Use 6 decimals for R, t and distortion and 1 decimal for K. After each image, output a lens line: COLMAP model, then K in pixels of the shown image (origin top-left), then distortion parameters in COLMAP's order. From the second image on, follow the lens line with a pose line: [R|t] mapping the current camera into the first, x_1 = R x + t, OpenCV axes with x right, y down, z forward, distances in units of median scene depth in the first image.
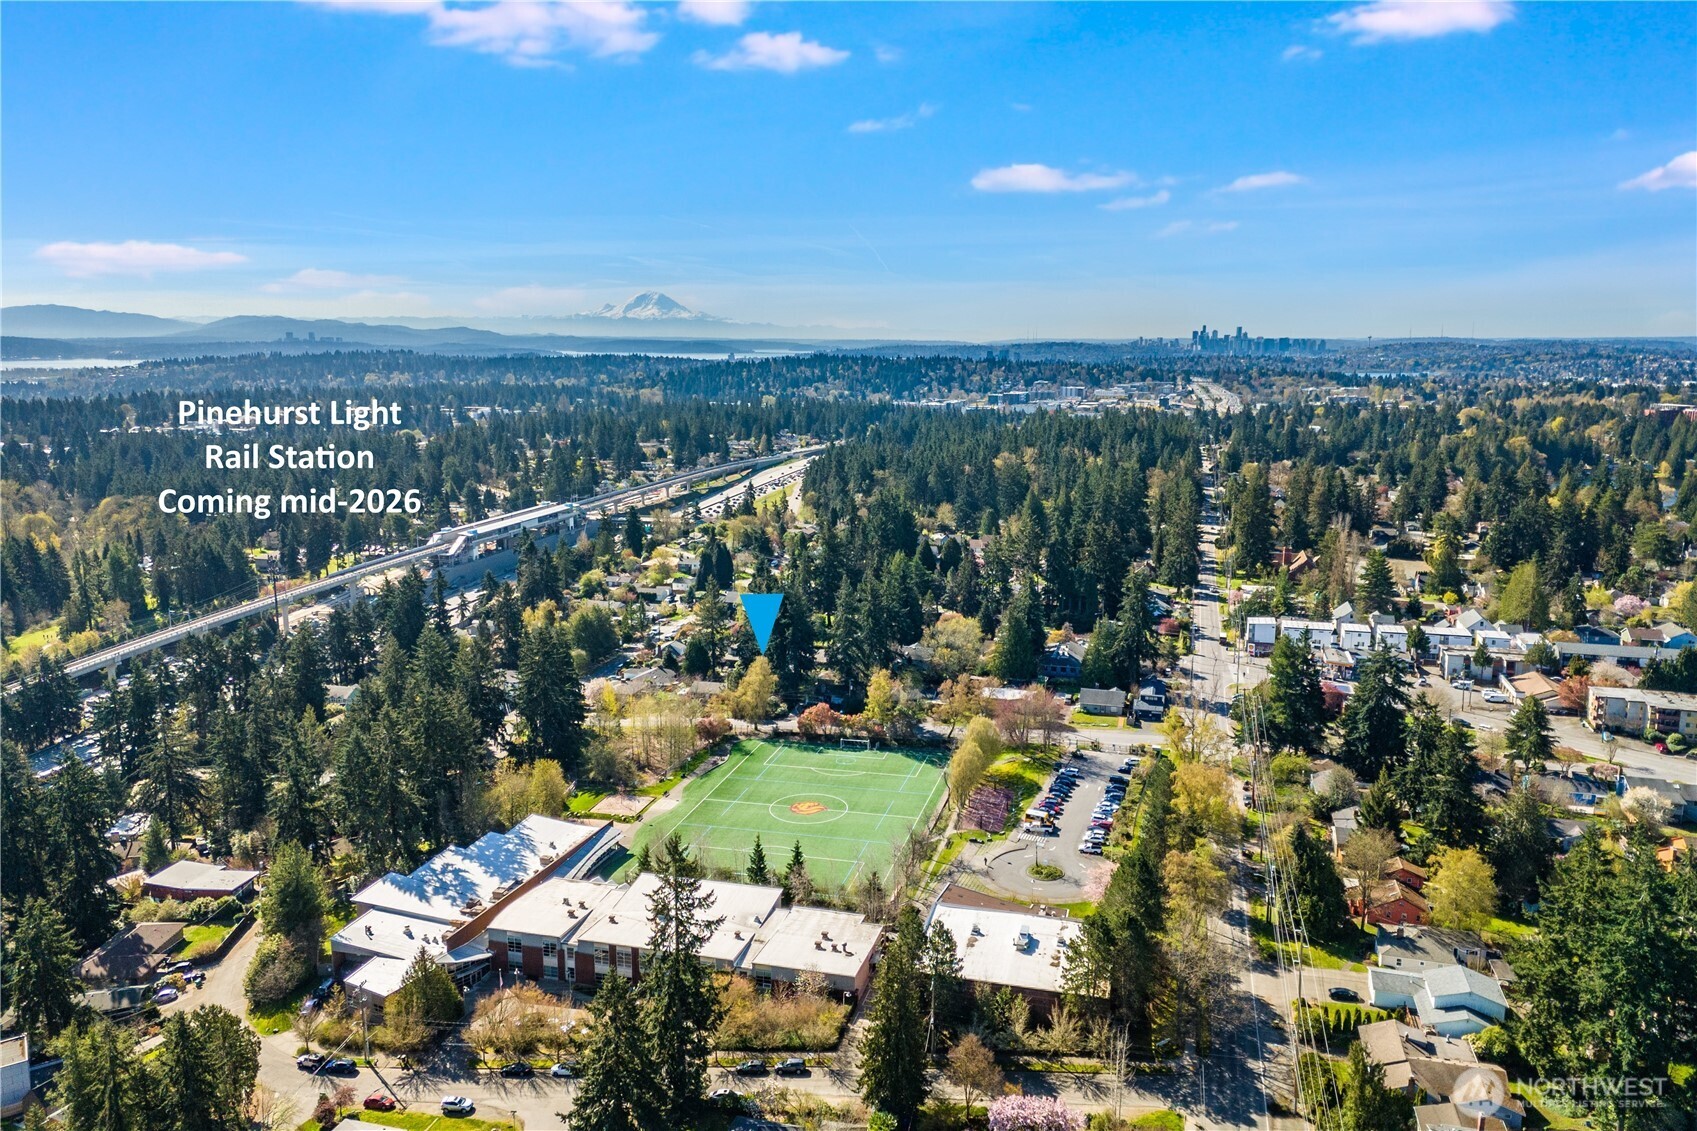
lens RADIAL K [[1239.4, 0, 849.5], [0, 1239.4, 564.6], [0, 0, 1]] dist [0.052448, -0.006251]
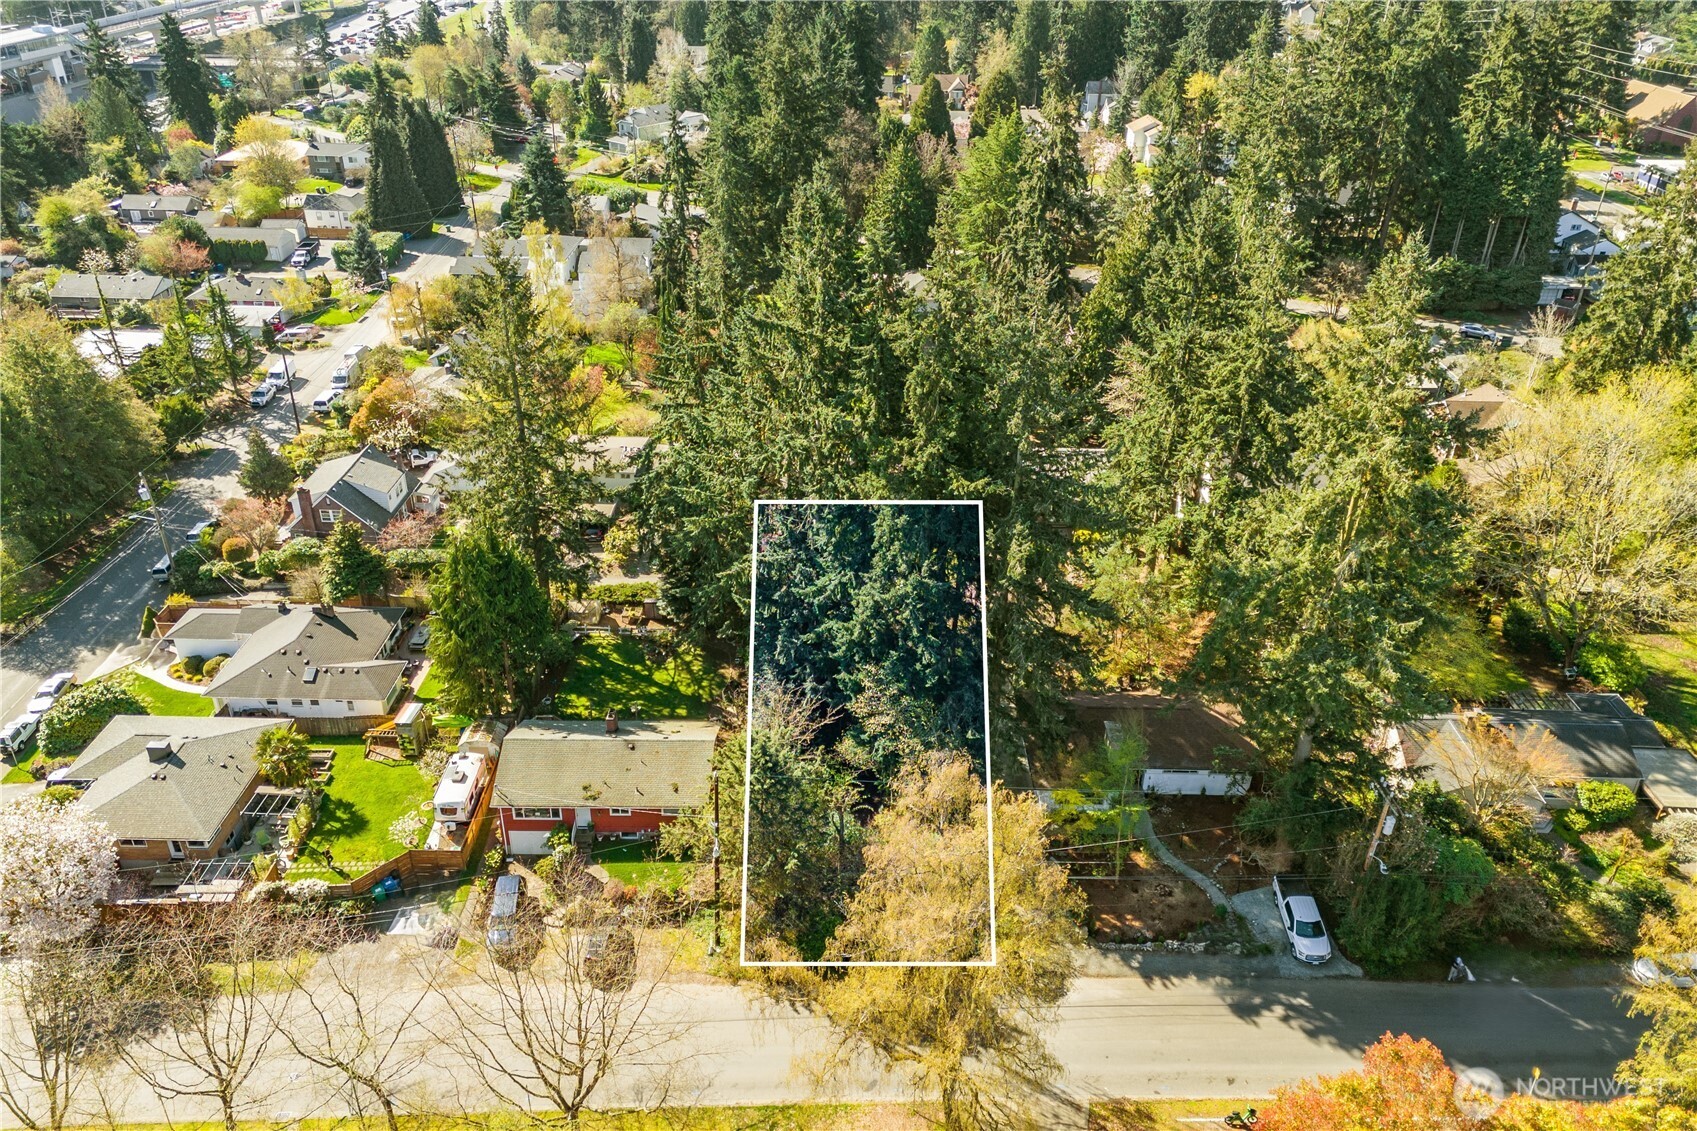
lens RADIAL K [[1239.4, 0, 847.7], [0, 1239.4, 569.0], [0, 0, 1]] dist [0.052448, -0.006251]
pose [[0.967536, -0.117171, 0.223931, -0.075918], [0.036737, 0.941828, 0.334082, -0.004996], [-0.250049, -0.315009, 0.915557, 0.538671]]
